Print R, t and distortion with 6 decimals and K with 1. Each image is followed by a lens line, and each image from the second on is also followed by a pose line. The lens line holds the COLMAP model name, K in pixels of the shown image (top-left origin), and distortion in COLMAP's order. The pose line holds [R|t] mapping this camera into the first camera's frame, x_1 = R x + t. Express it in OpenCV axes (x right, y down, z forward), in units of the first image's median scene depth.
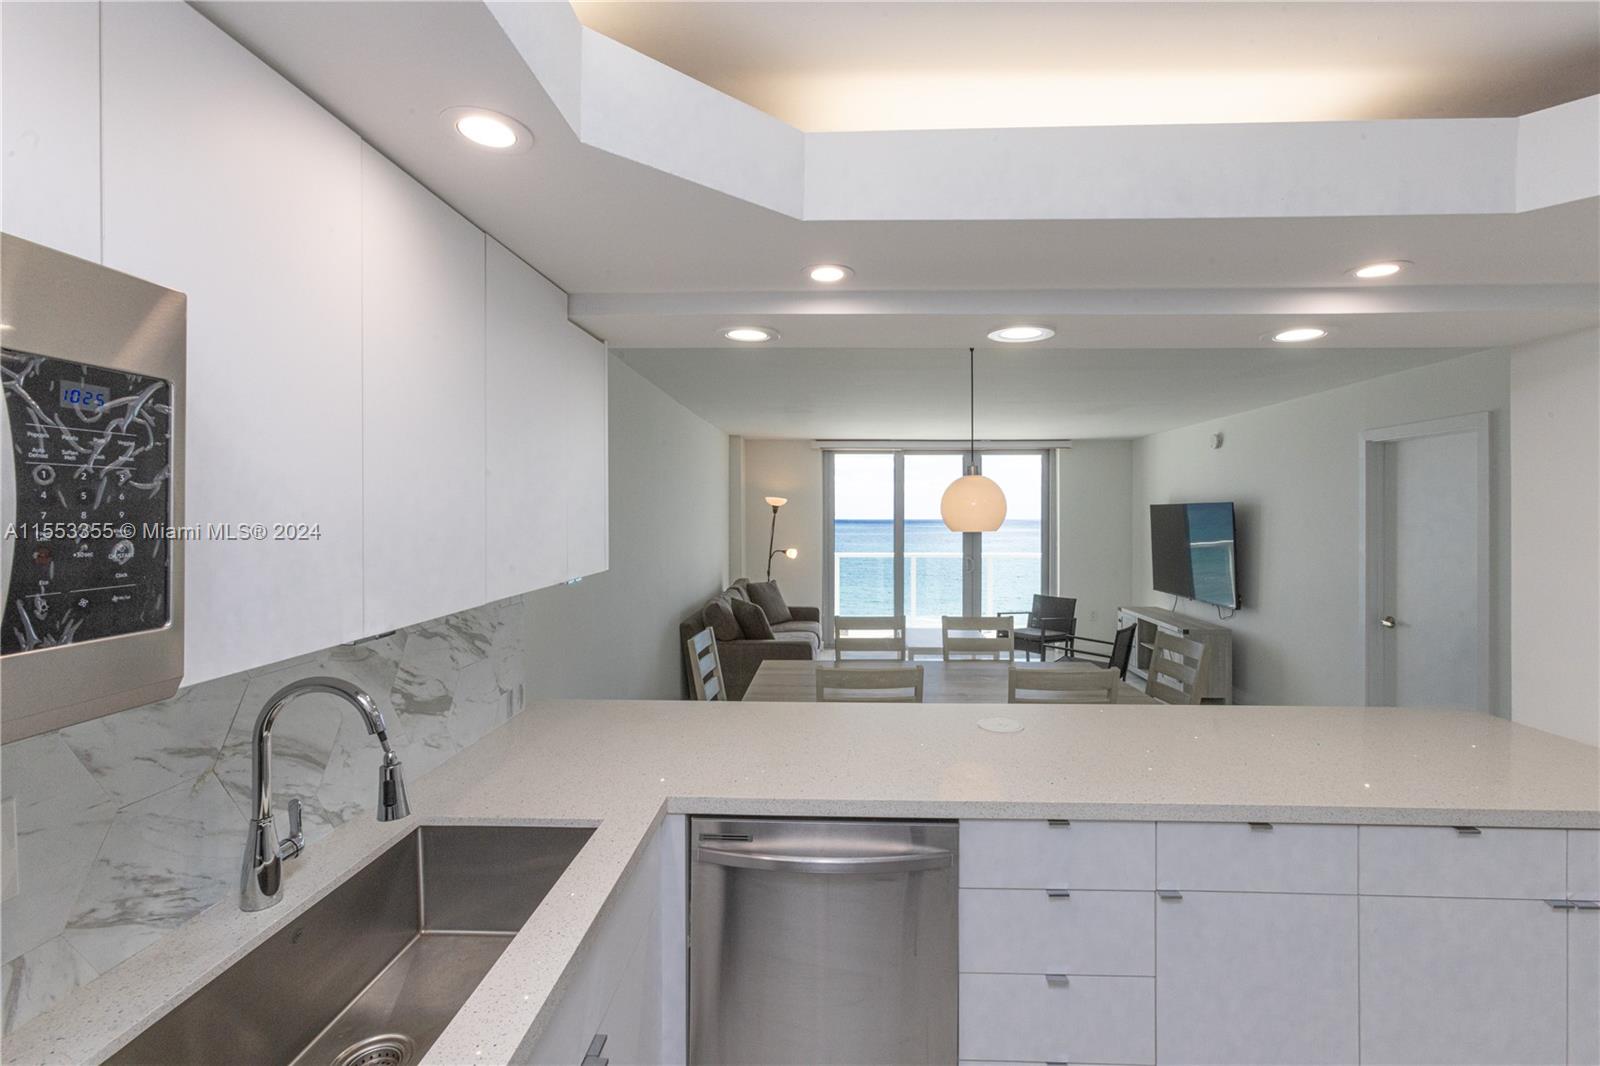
lens RADIAL K [[736.5, 0, 803.8], [0, 736.5, 519.4], [0, 0, 1]] dist [-0.000473, 0.006828]
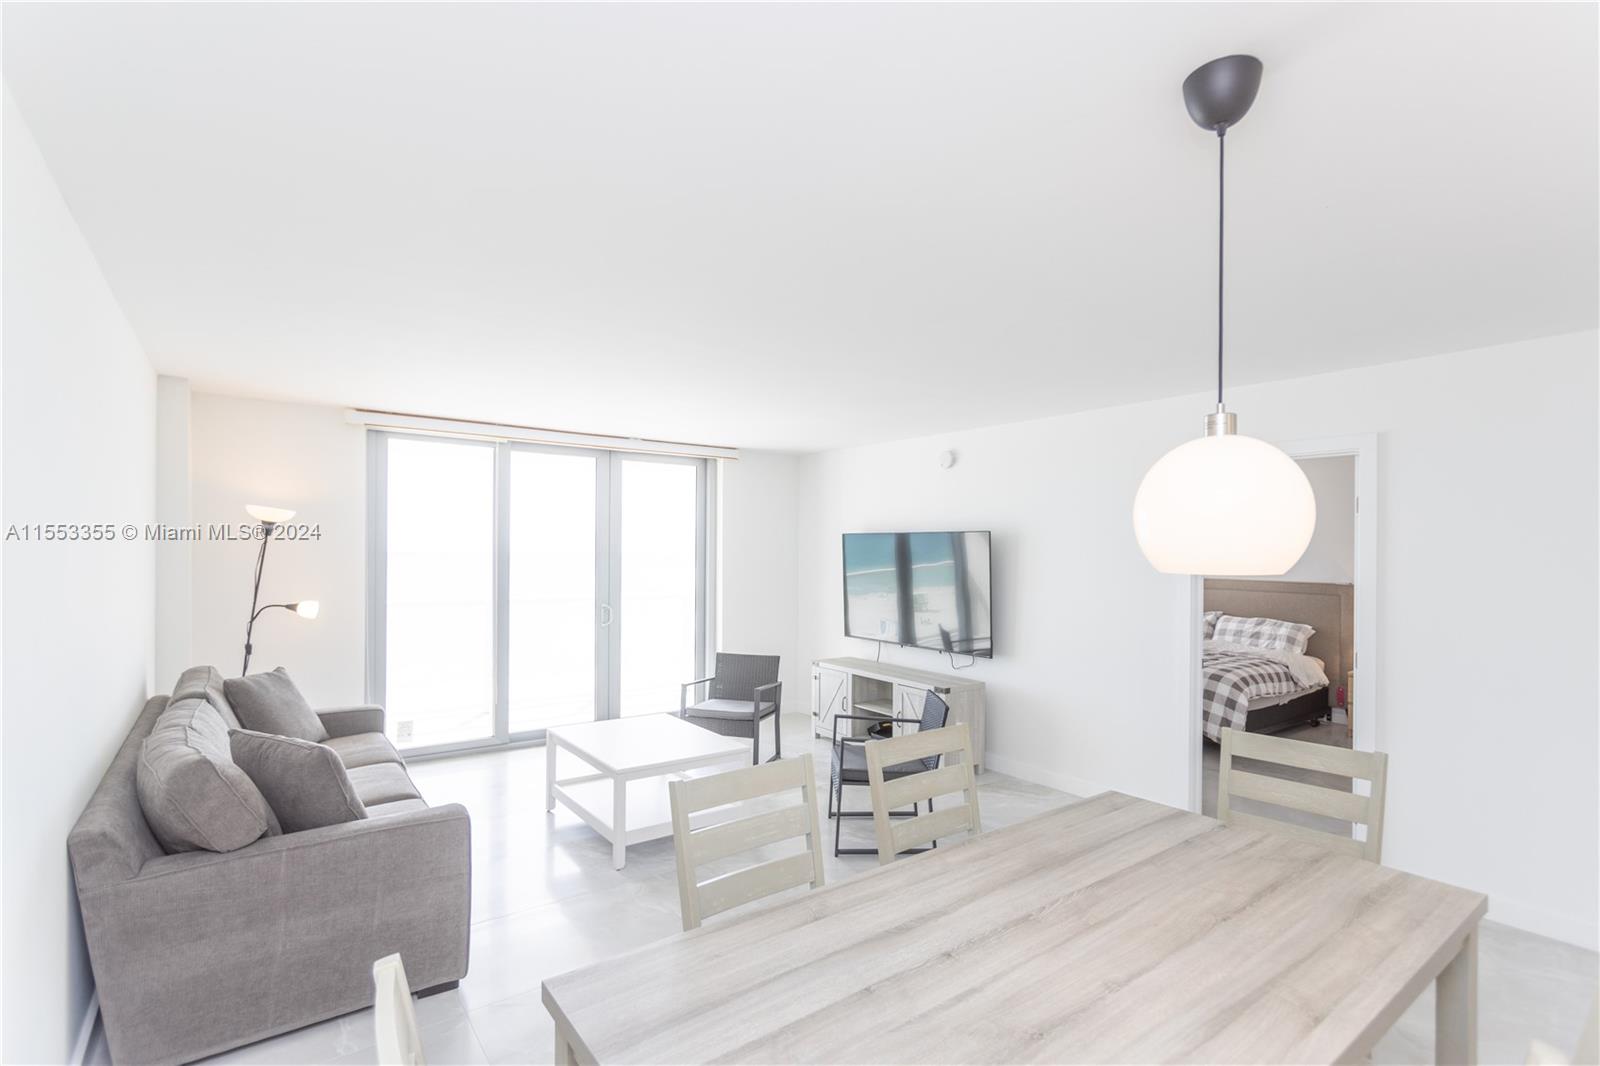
lens RADIAL K [[759.8, 0, 819.4], [0, 759.8, 551.4], [0, 0, 1]] dist [-0.000708, 0.009255]
pose [[0.769586, 0.006352, 0.638512, -0.117046], [-0.006234, 0.999978, -0.002433, 0.002828], [-0.638513, -0.002108, 0.769608, 0.448140]]
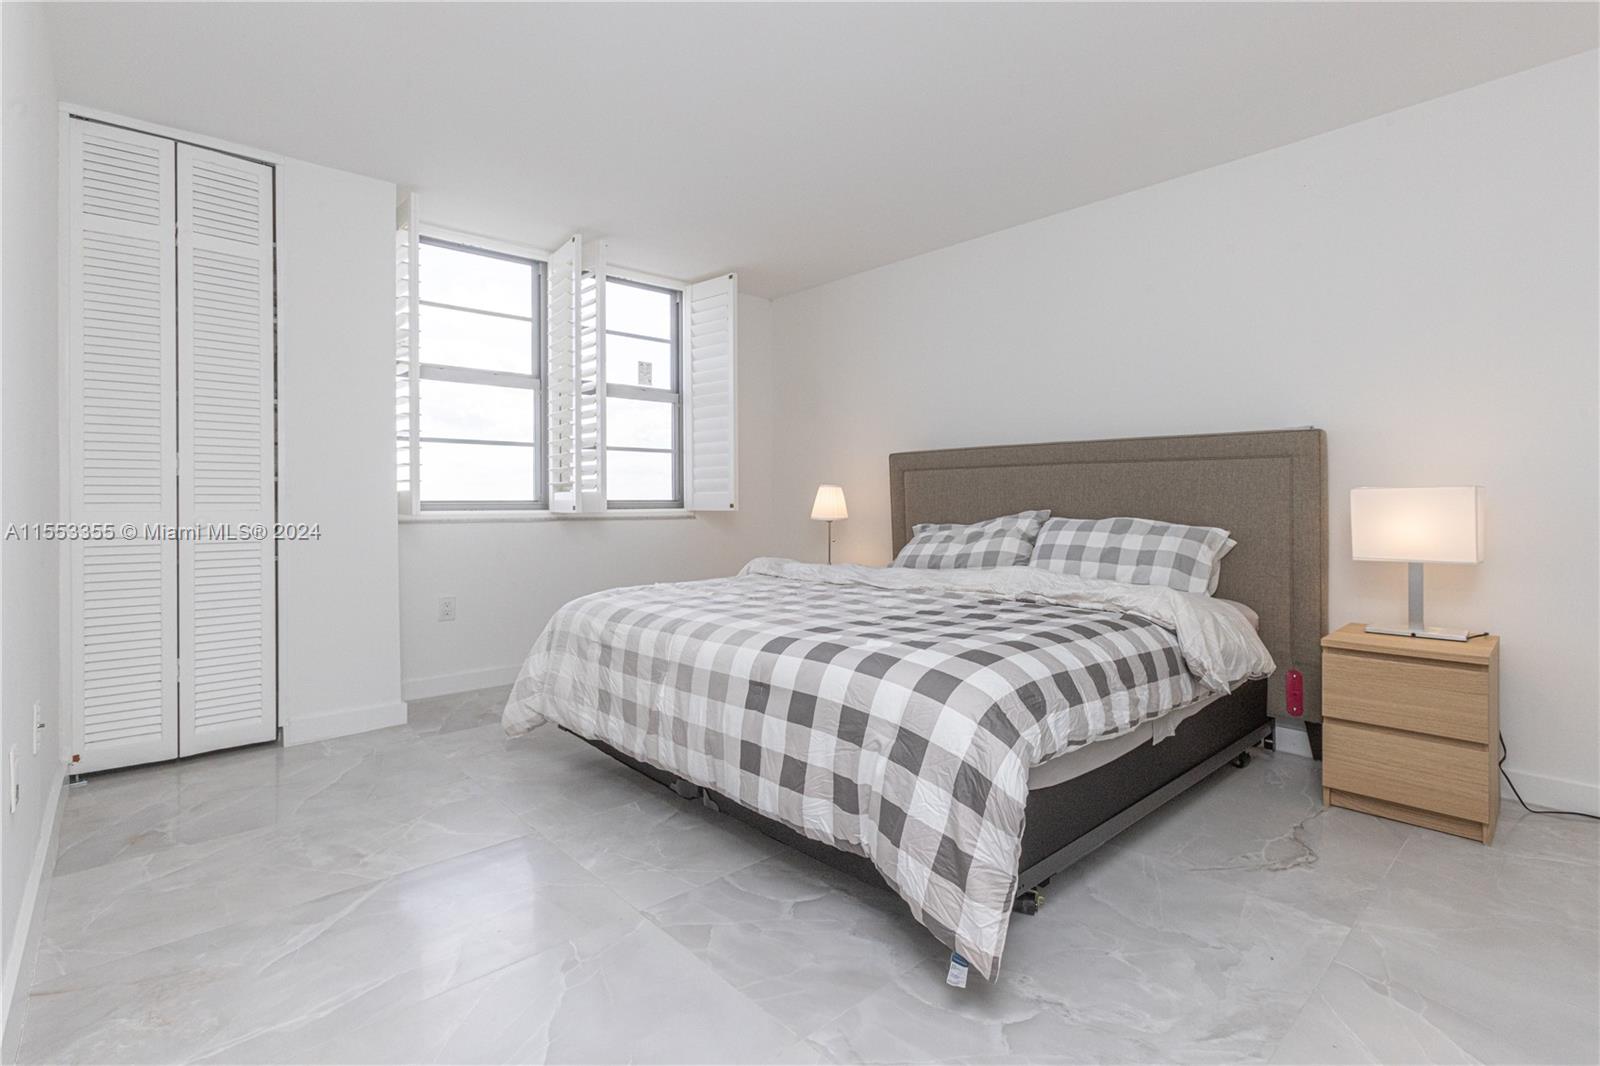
lens RADIAL K [[751.8, 0, 809.3], [0, 751.8, 522.8], [0, 0, 1]] dist [0.001443, 0.000587]
pose [[0.706403, -0.027377, 0.707280, 0.636238], [0.007924, 0.999495, 0.030774, 0.085037], [-0.707765, -0.016134, 0.706264, 0.700385]]
